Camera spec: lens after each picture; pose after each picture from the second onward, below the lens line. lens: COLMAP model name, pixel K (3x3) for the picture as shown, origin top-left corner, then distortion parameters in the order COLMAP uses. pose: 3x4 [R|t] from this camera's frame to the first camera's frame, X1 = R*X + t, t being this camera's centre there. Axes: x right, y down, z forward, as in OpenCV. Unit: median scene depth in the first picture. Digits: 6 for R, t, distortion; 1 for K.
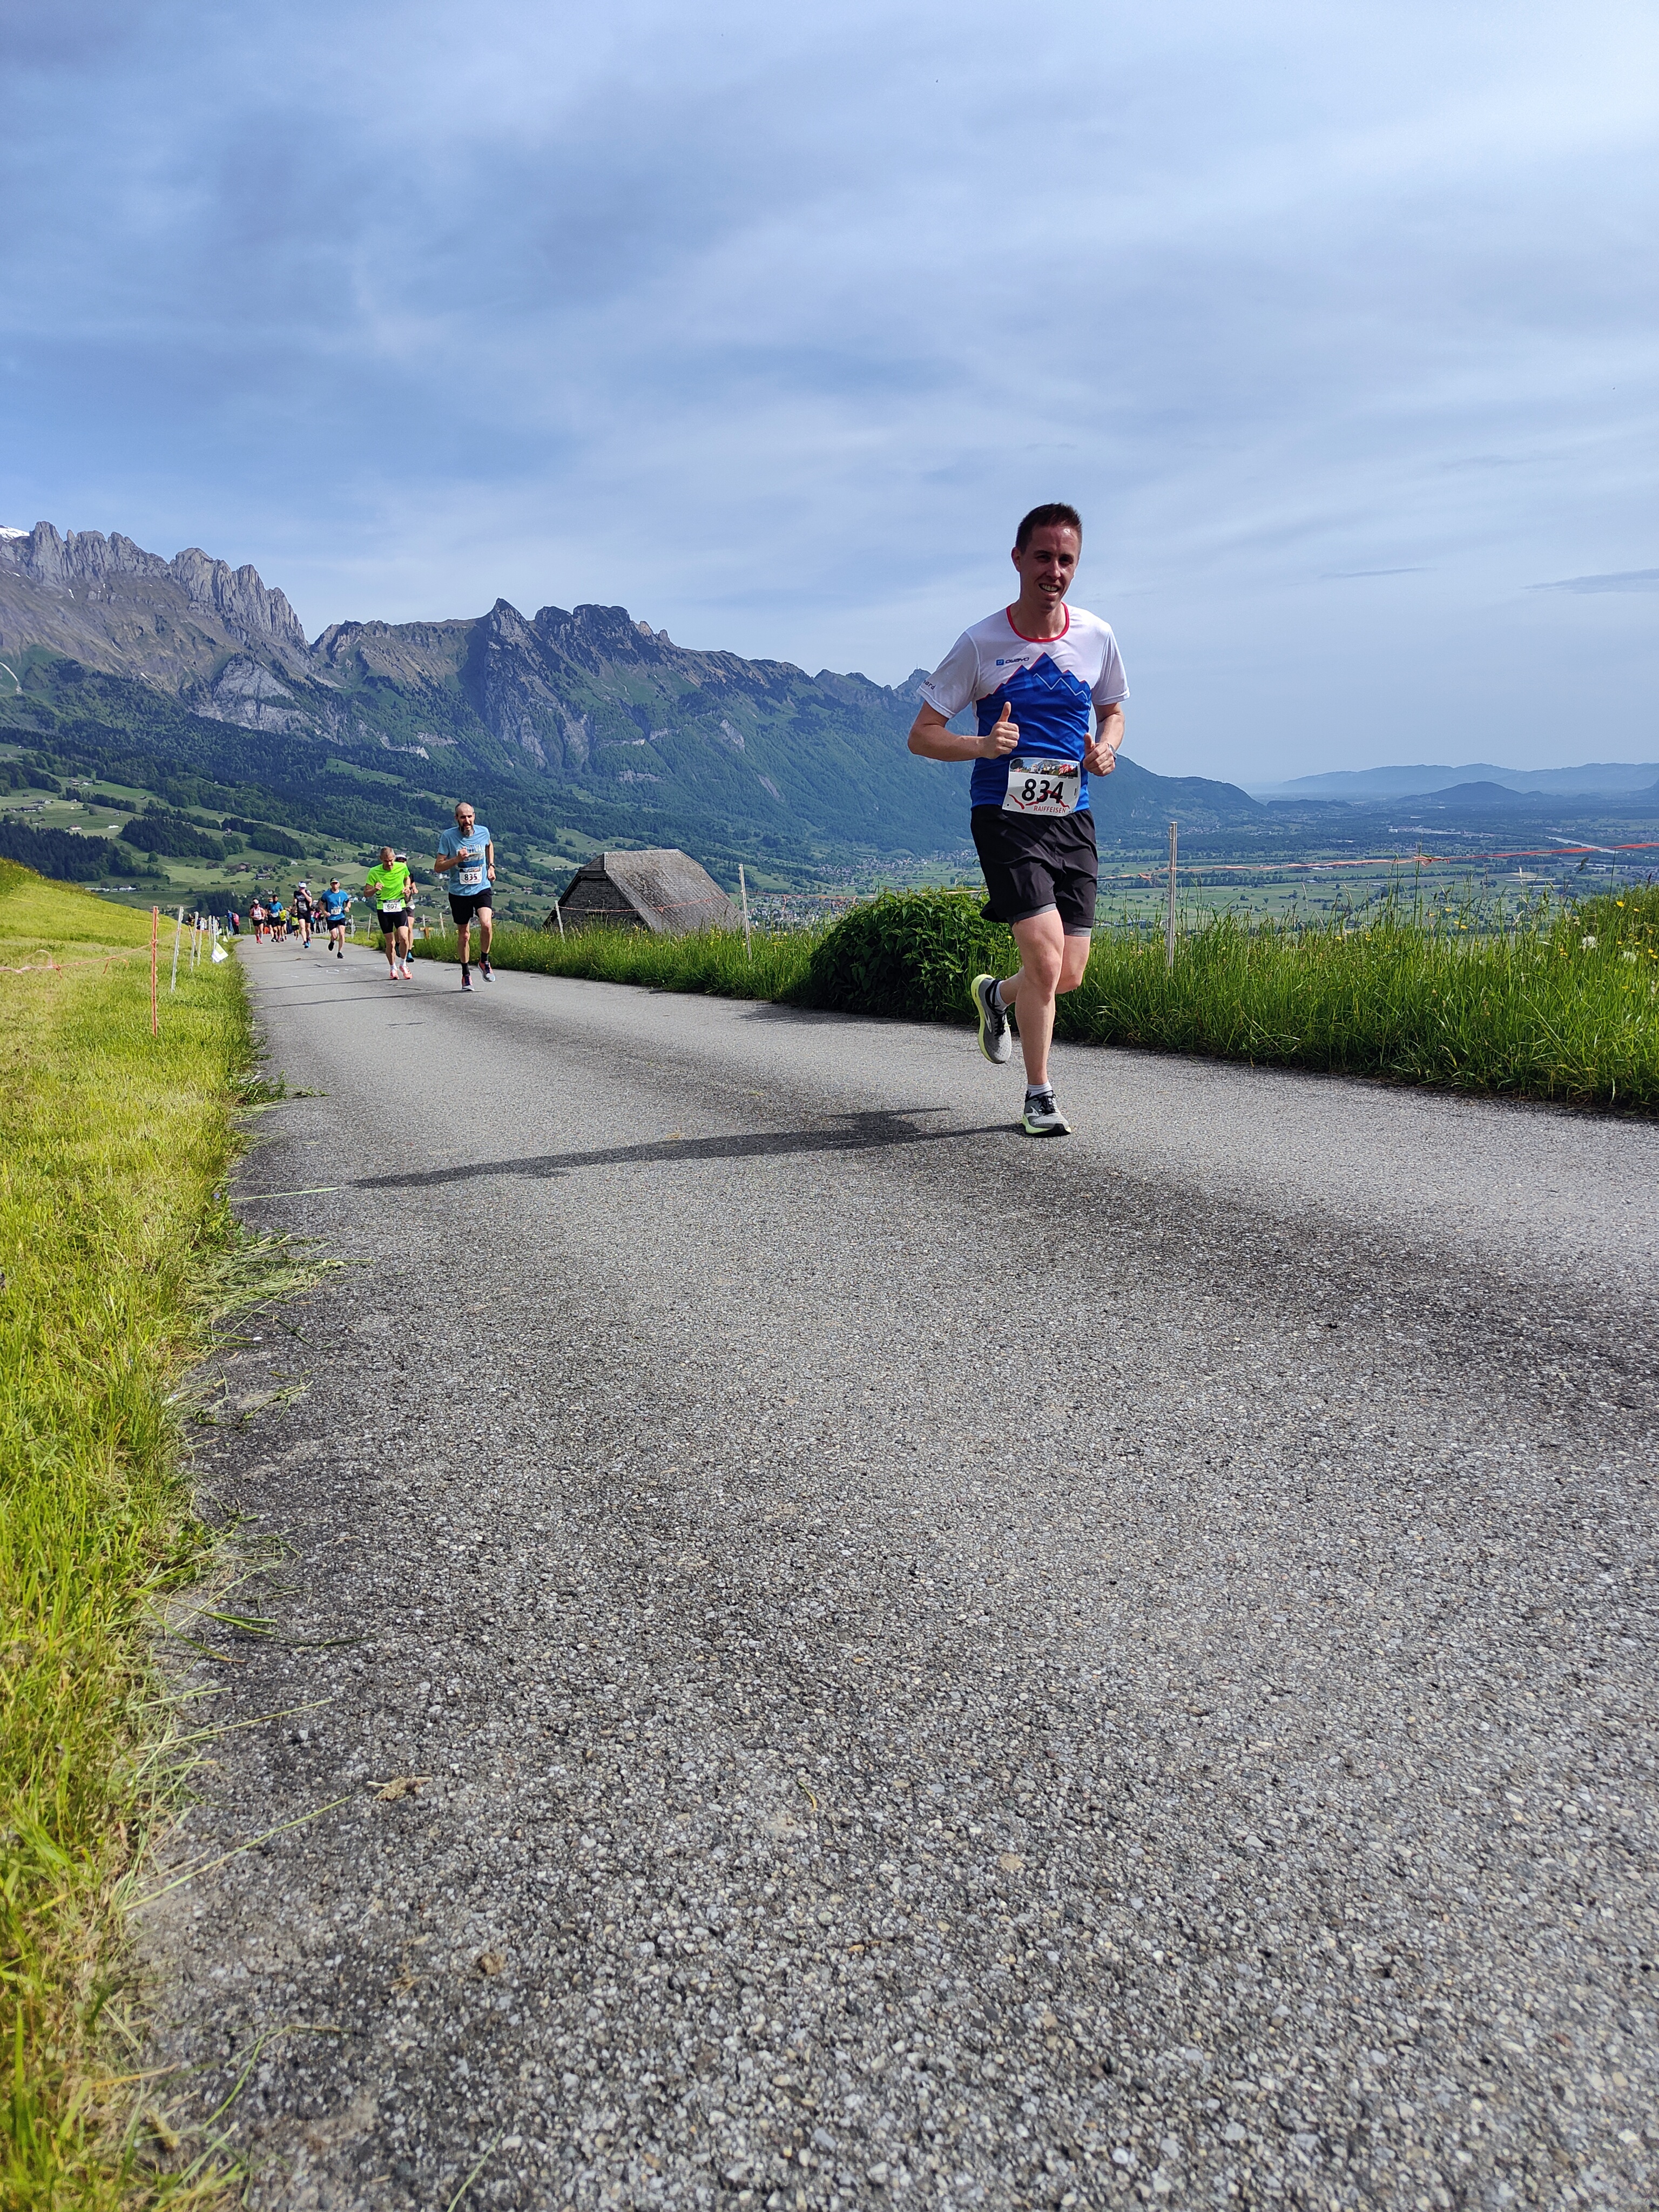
lens RADIAL K [[1526.6, 0, 838.4], [0, 1526.6, 1102.4], [0, 0, 1]] dist [0.005234, -0.000092]
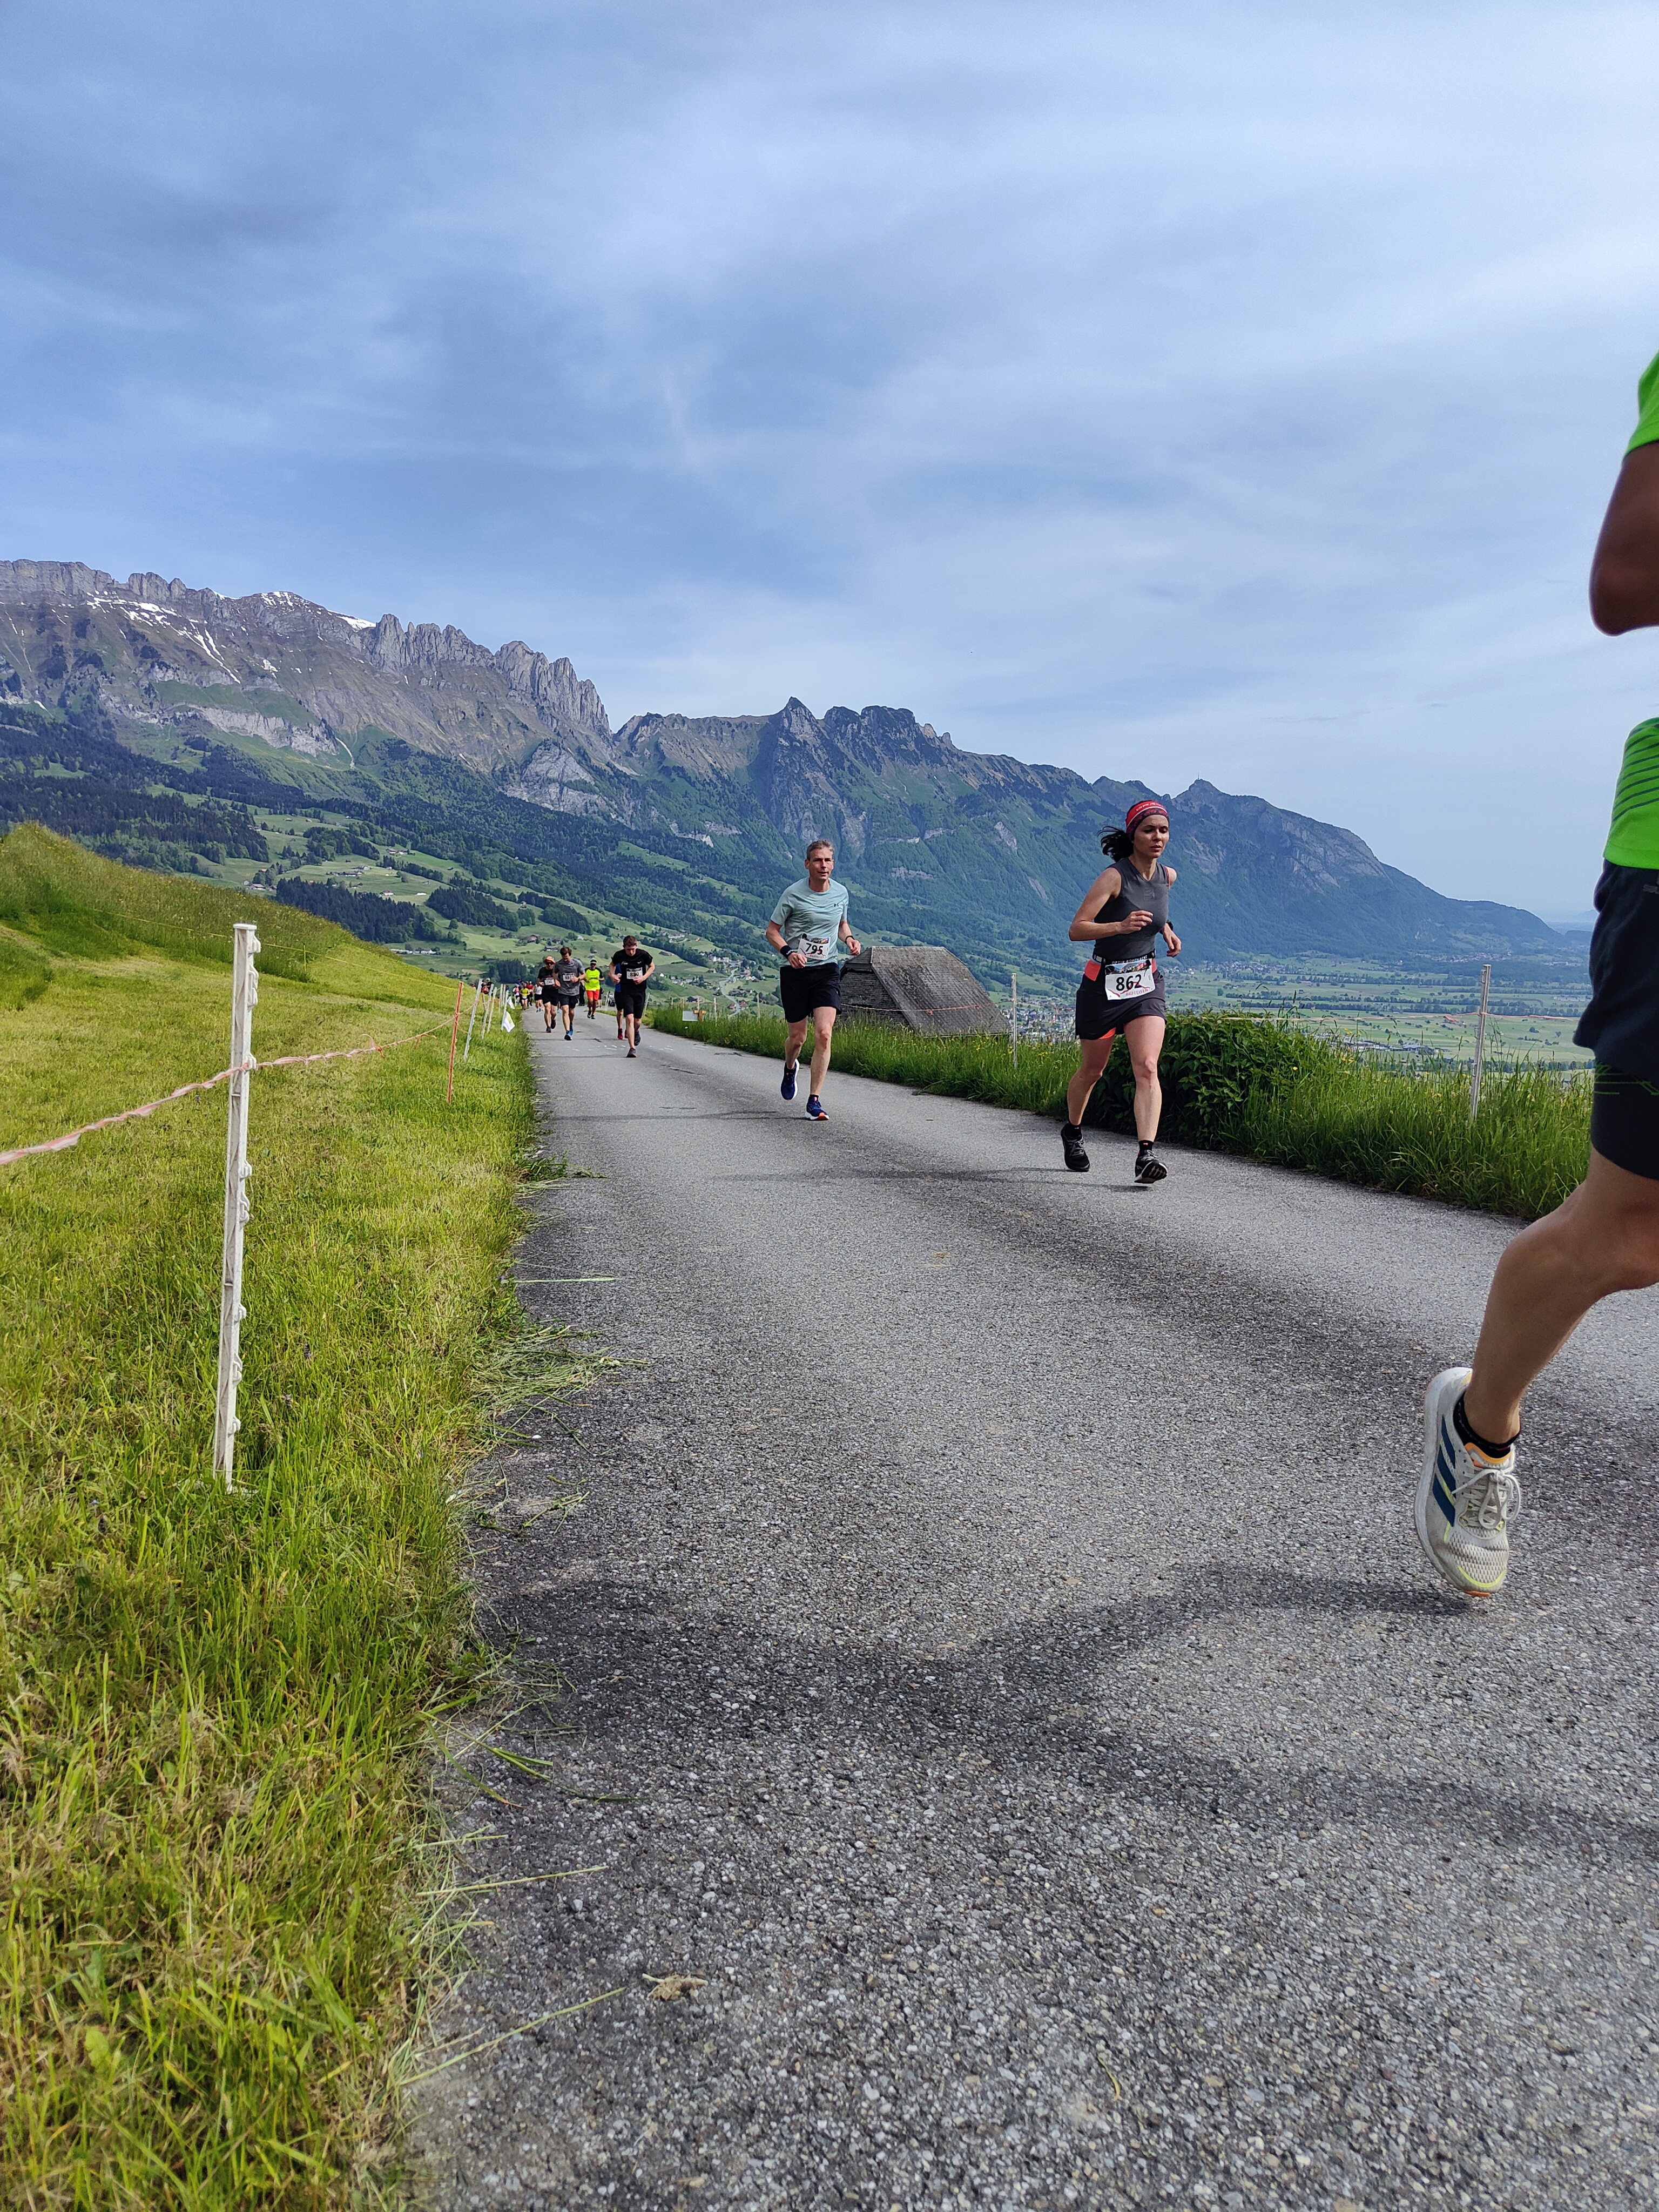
lens RADIAL K [[1527.0, 0, 841.1], [0, 1527.0, 1105.7], [0, 0, 1]] dist [0.015432, -0.008050]
pose [[0.983972, 0.074238, -0.162137, -0.071437], [-0.083907, 0.995030, -0.053611, -0.060153], [0.157351, 0.066356, 0.985311, 0.033937]]
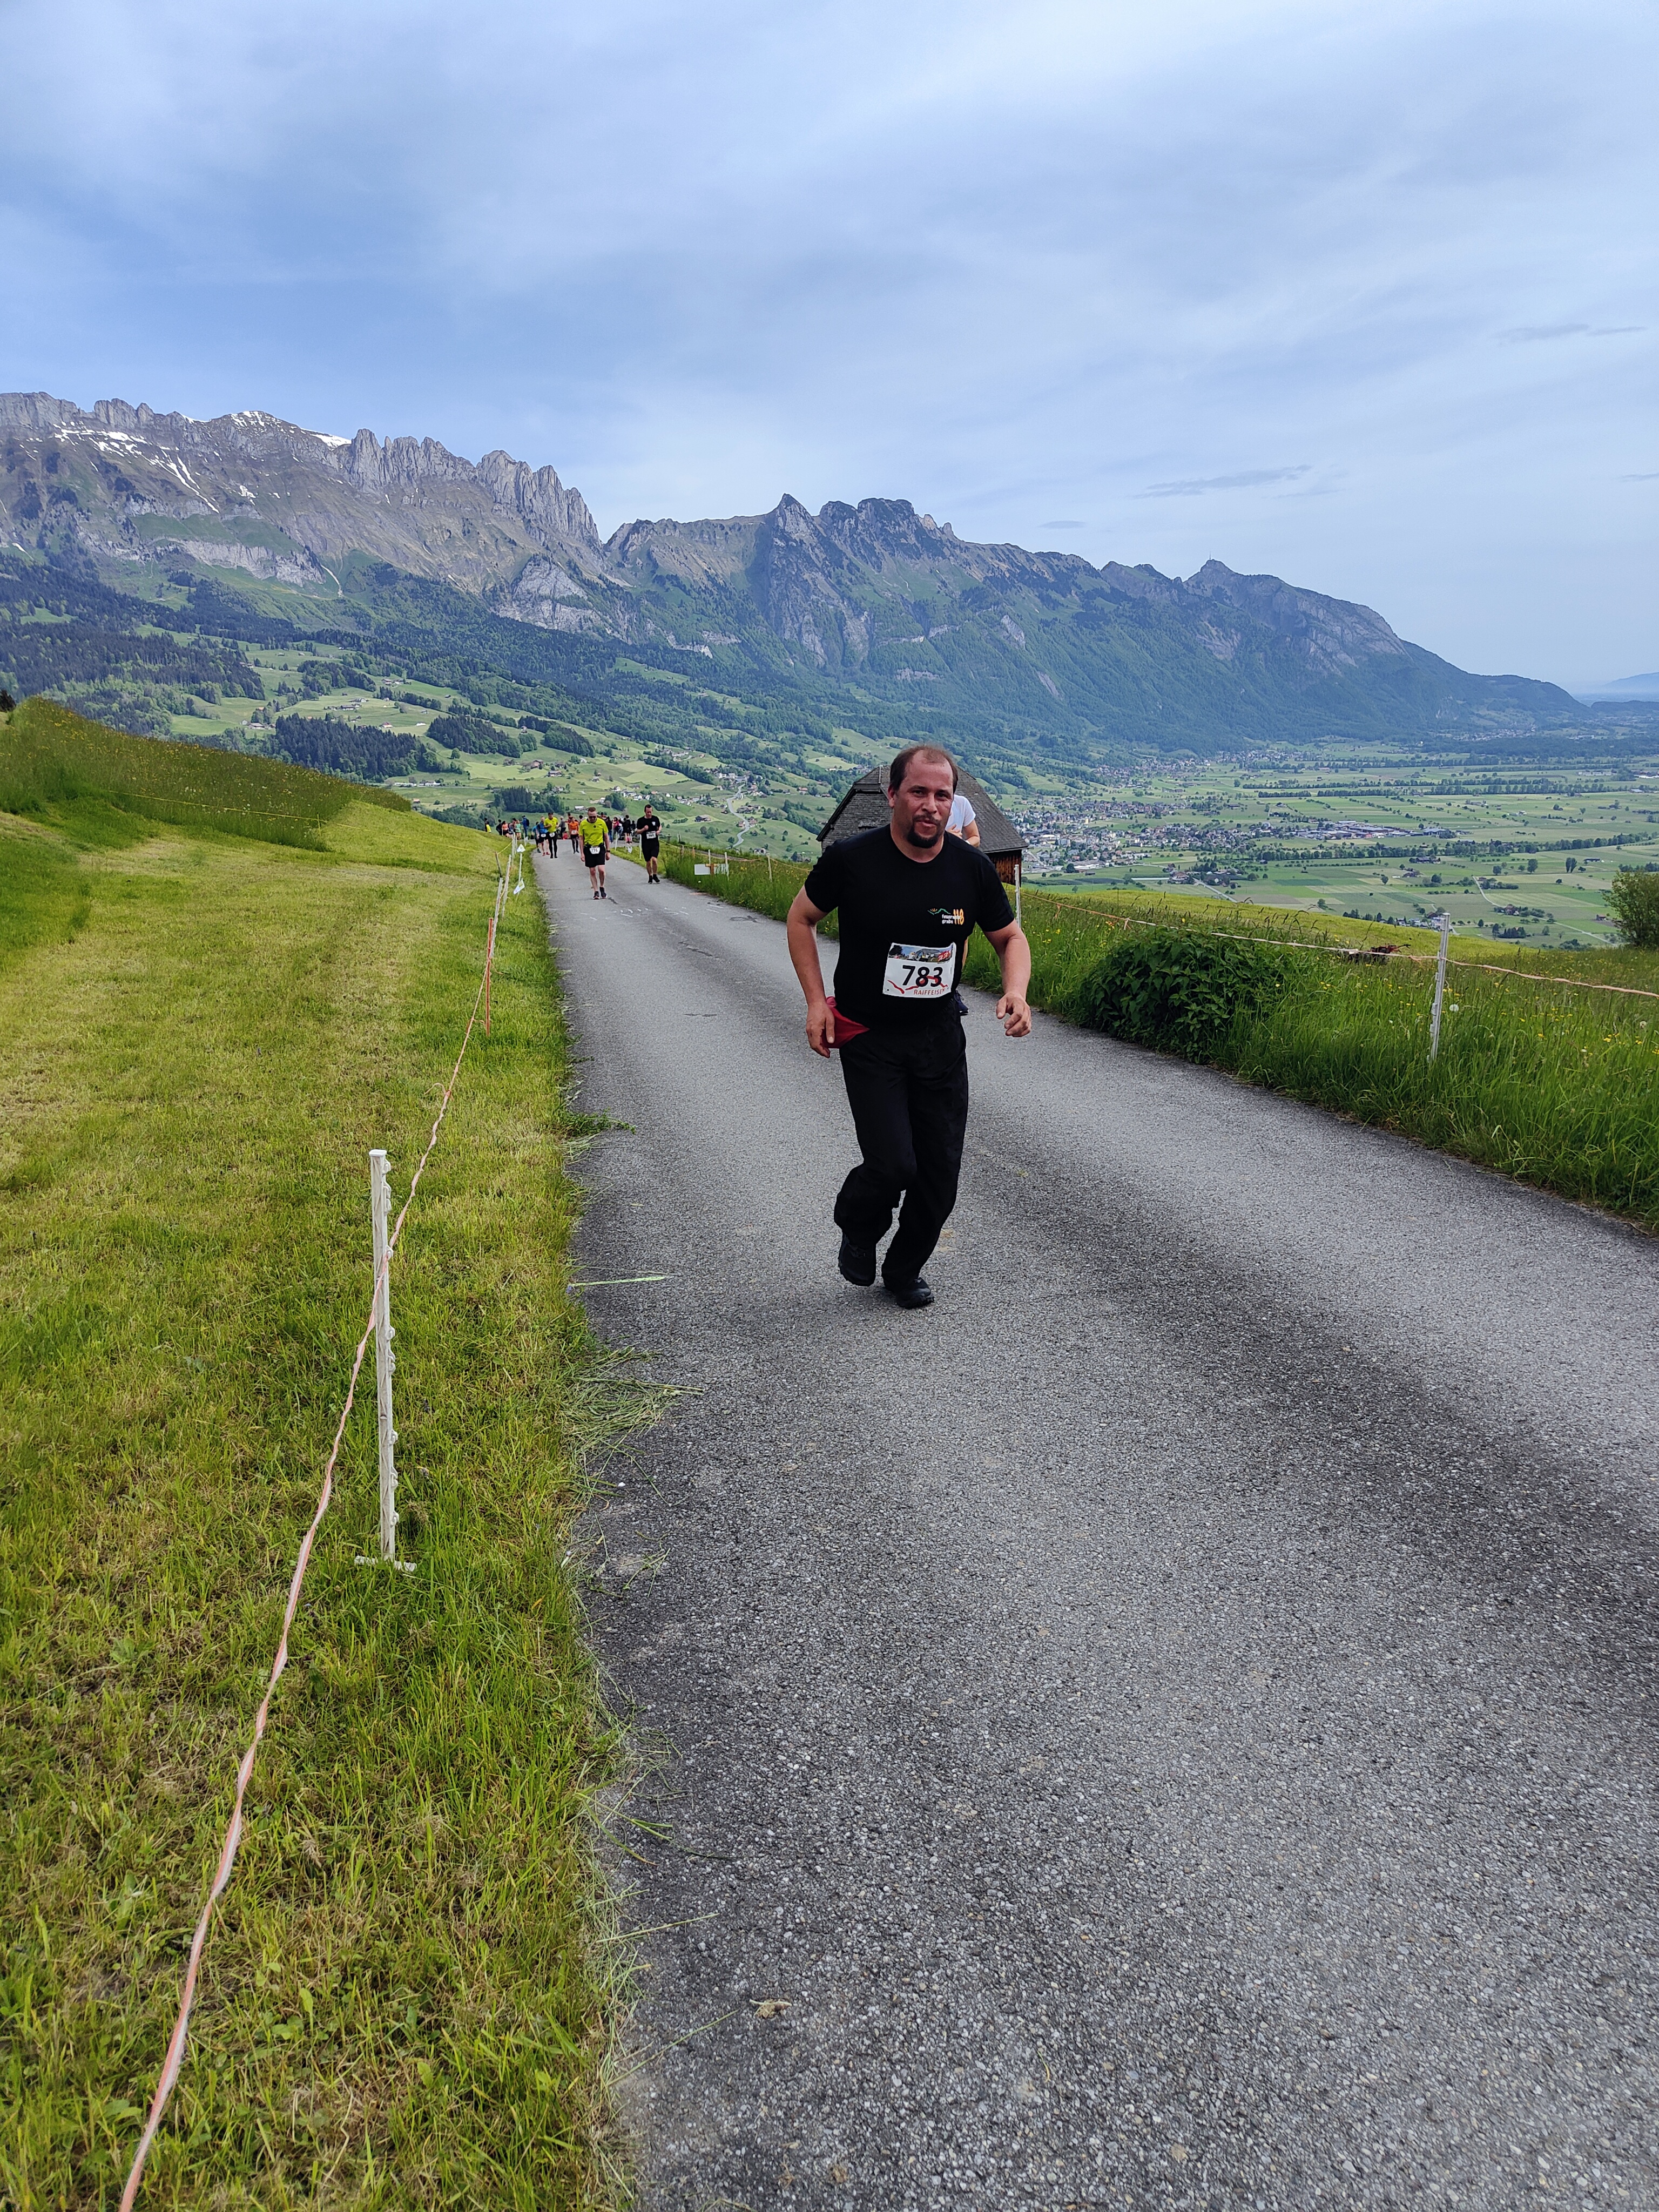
lens RADIAL K [[1521.3, 0, 831.0], [0, 1521.3, 1109.4], [0, 0, 1]] dist [0.003134, 0.003078]
pose [[0.983625, 0.047156, -0.173946, -0.009370], [-0.035059, 0.996790, 0.071972, -0.559164], [0.176782, -0.064695, 0.982122, -0.416613]]
